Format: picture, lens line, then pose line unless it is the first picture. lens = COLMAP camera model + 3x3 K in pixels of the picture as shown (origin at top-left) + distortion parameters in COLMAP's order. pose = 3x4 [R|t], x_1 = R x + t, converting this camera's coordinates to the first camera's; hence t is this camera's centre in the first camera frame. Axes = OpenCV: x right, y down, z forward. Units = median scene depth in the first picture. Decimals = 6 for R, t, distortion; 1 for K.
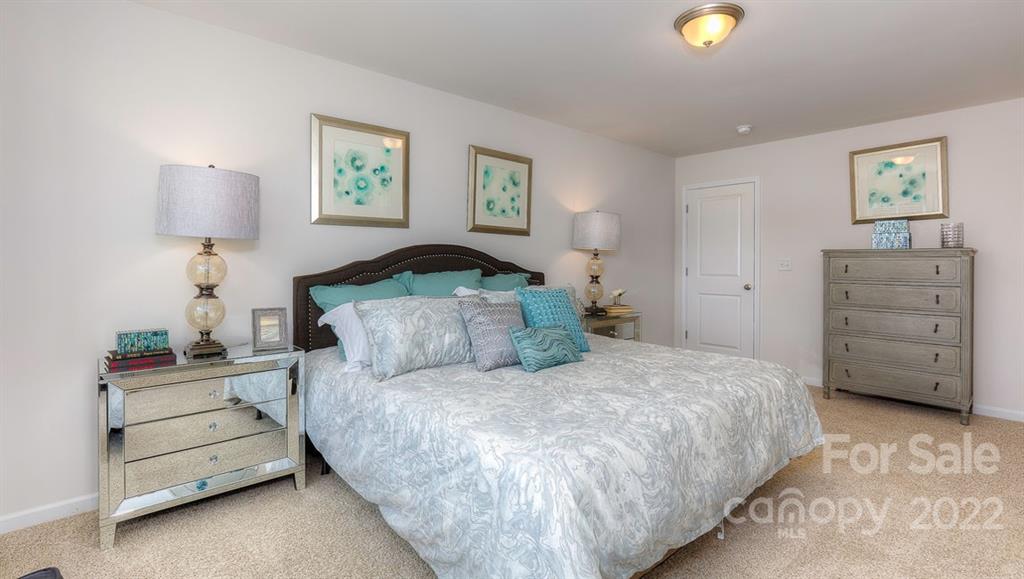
lens RADIAL K [[470.9, 0, 509.0], [0, 470.9, 262.4], [0, 0, 1]] dist [-0.003116, -0.000135]
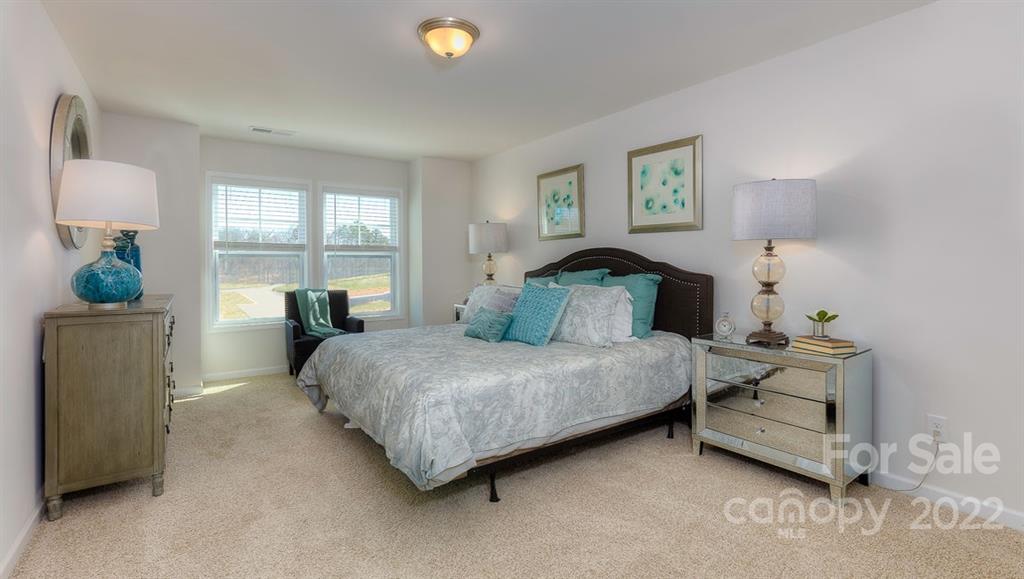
lens RADIAL K [[470.9, 0, 509.3], [0, 470.9, 265.8], [0, 0, 1]] dist [-0.003116, -0.000135]
pose [[-0.107494, 0.001476, -0.994205, 0.956018], [0.005864, 0.999982, 0.000850, 0.004016], [0.994188, -0.005739, -0.107501, 0.811115]]
